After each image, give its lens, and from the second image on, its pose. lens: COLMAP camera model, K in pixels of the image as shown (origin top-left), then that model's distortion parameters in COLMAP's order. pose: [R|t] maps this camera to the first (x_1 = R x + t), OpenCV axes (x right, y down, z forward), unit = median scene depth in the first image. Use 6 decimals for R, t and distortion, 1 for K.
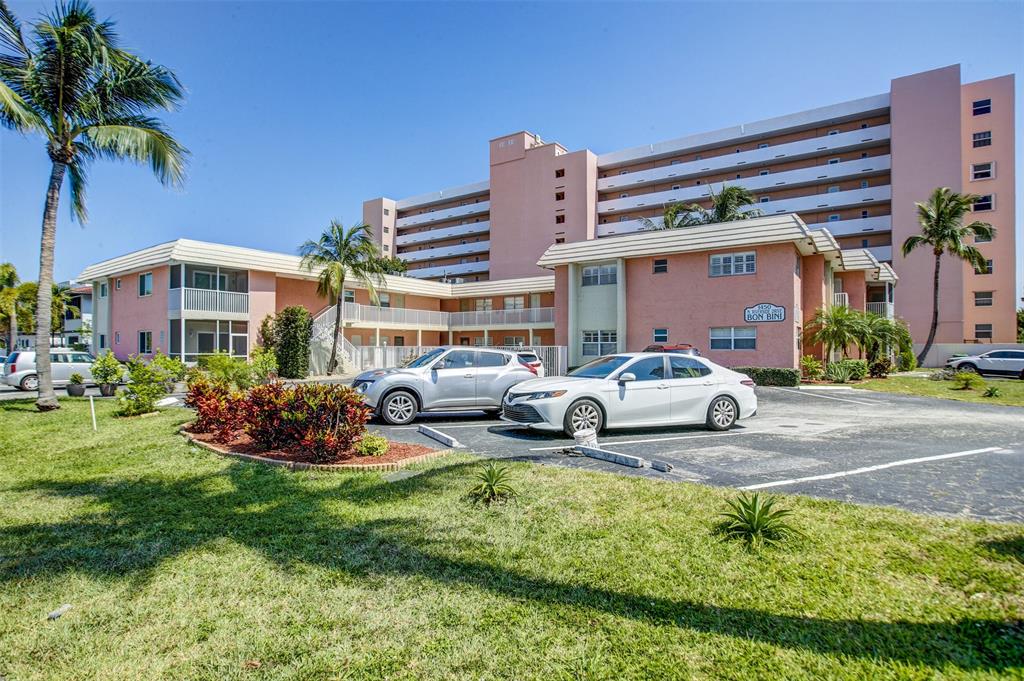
lens RADIAL K [[529.1, 0, 512.0], [0, 529.1, 340.5], [0, 0, 1]] dist [-0.026900, -0.000068]
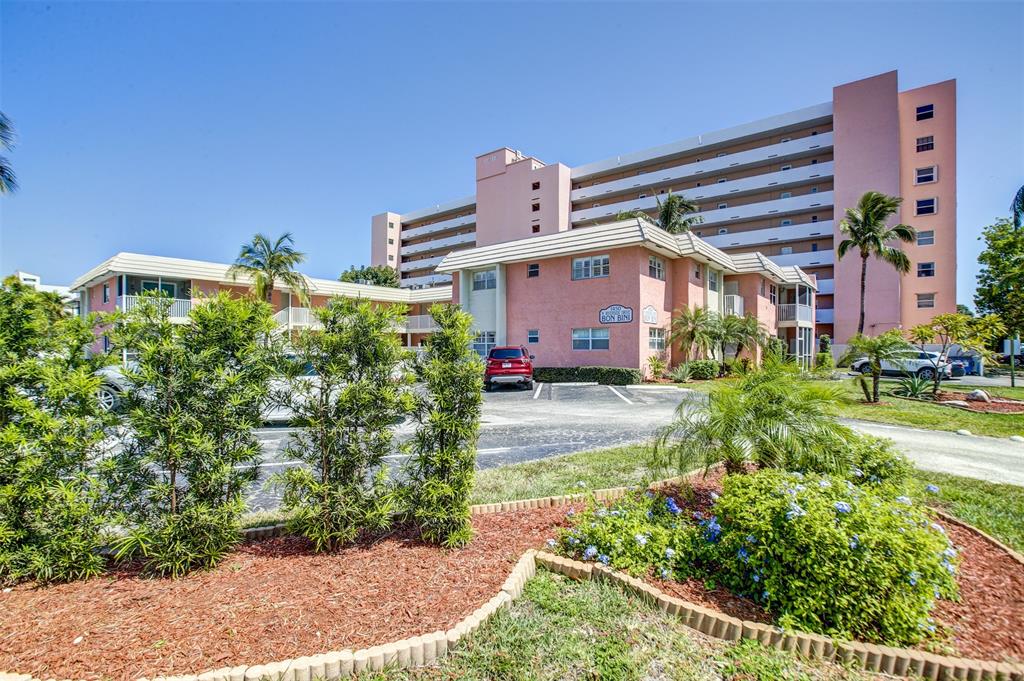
lens RADIAL K [[487.6, 0, 512.0], [0, 487.6, 350.4], [0, 0, 1]] dist [-0.037664, 0.000074]
pose [[0.997802, -0.000202, -0.066265, 0.166119], [0.001257, 0.999873, 0.015882, 0.001582], [0.066253, -0.015930, 0.997676, 0.014019]]
